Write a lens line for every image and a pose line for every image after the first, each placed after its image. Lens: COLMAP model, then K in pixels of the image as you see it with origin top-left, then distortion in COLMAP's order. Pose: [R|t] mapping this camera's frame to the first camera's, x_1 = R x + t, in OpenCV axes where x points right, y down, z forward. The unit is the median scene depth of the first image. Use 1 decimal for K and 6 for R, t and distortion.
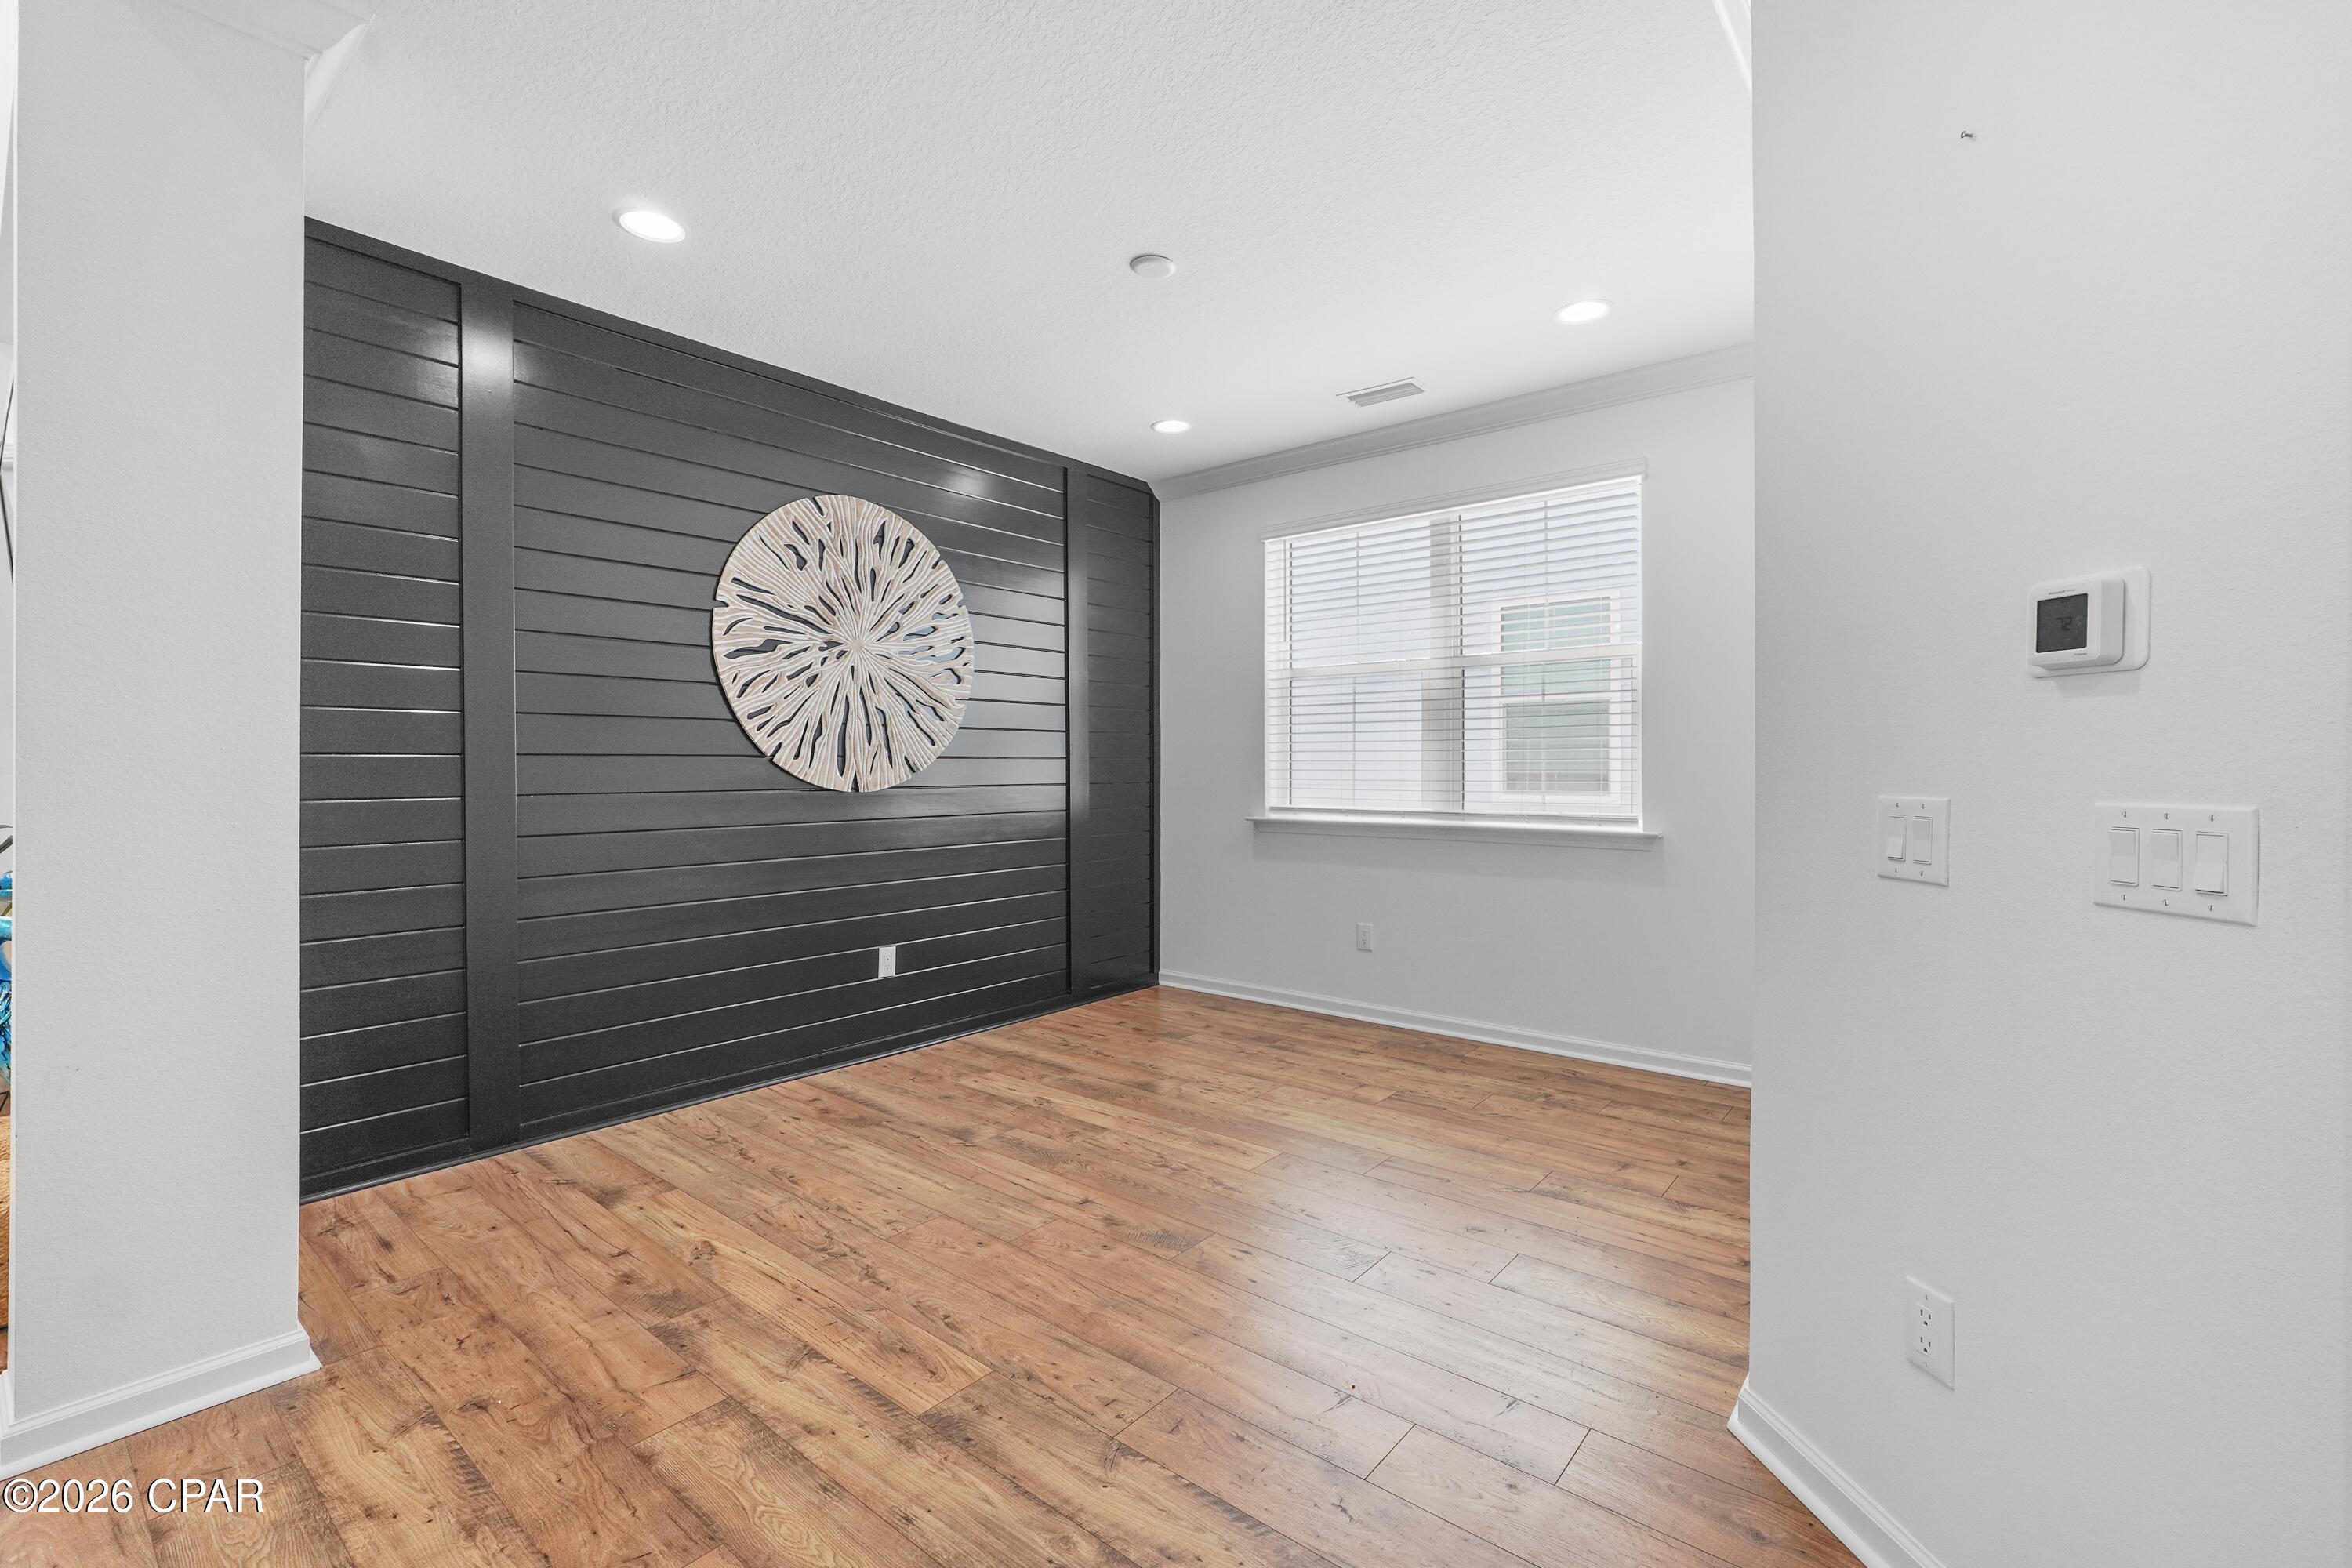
lens RADIAL K [[1039.5, 0, 1165.2], [0, 1039.5, 783.0], [0, 0, 1]] dist [-0.017945, 0.006562]
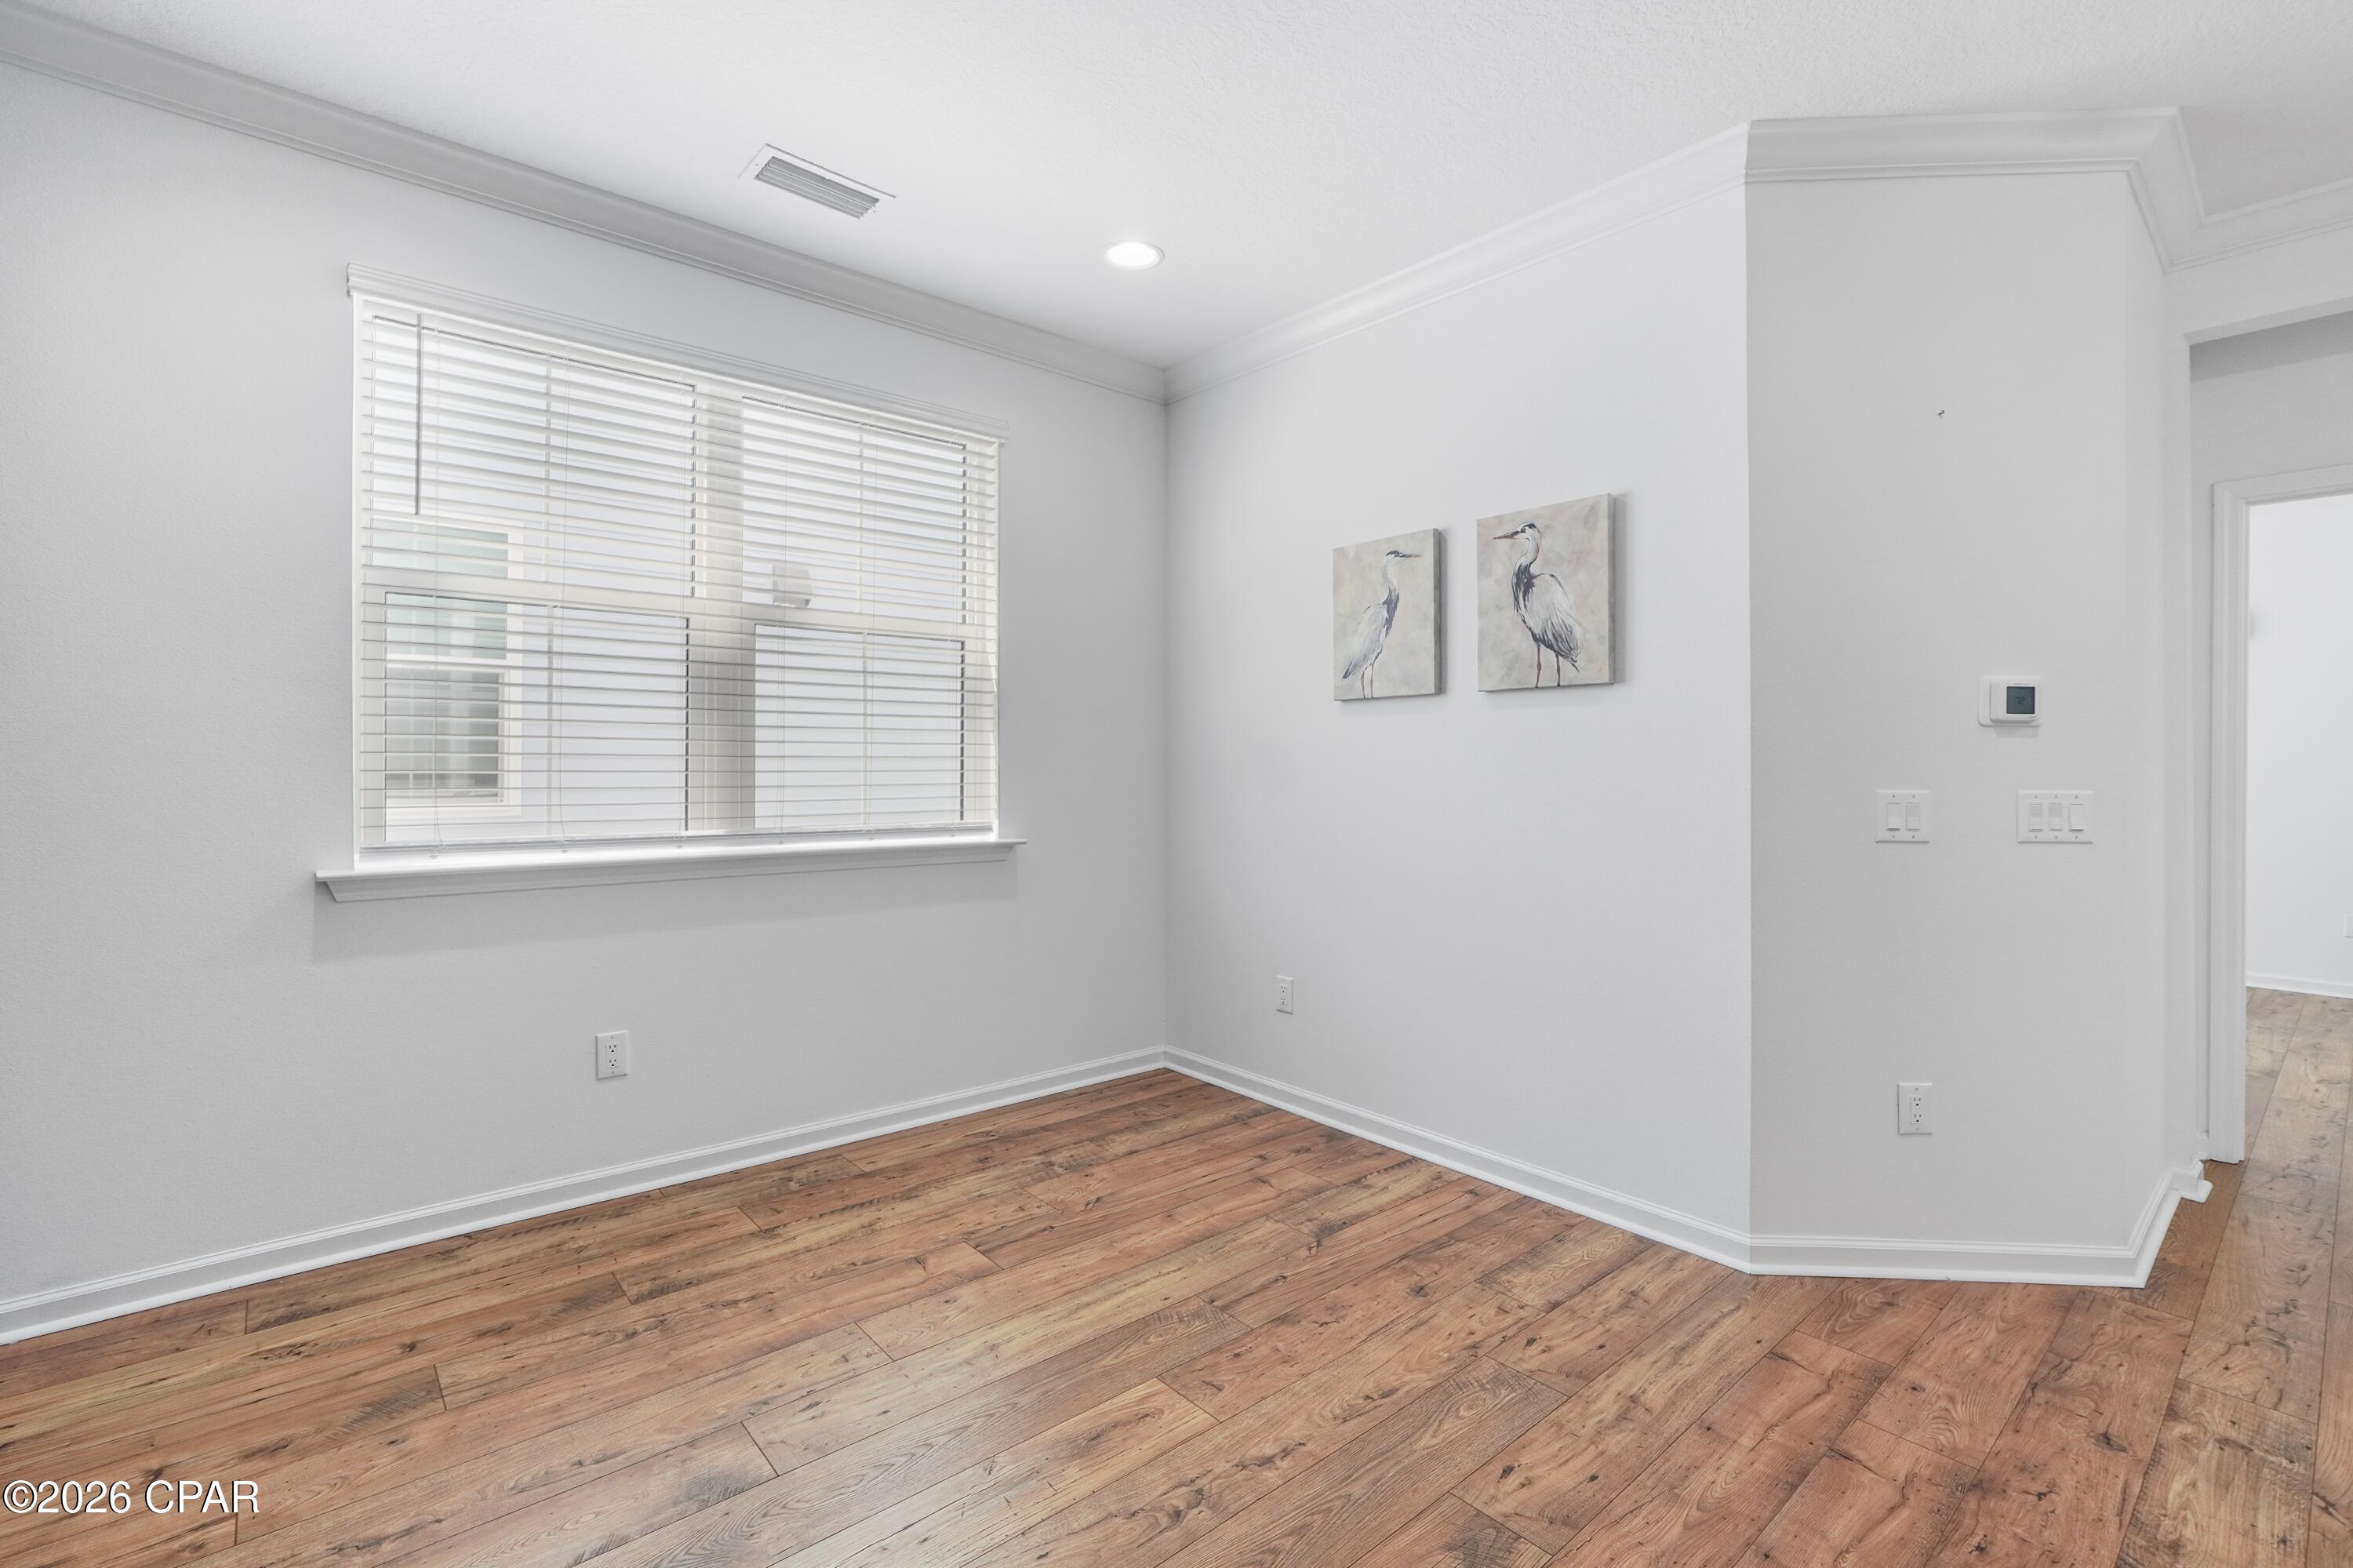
lens RADIAL K [[1040.0, 0, 1195.2], [0, 1040.0, 777.2], [0, 0, 1]] dist [-0.017945, 0.006562]
pose [[0.155656, -0.009560, 0.987765, -0.407765], [0.010897, 0.999909, 0.007961, -0.012964], [-0.987751, 0.009524, 0.155746, 0.707653]]
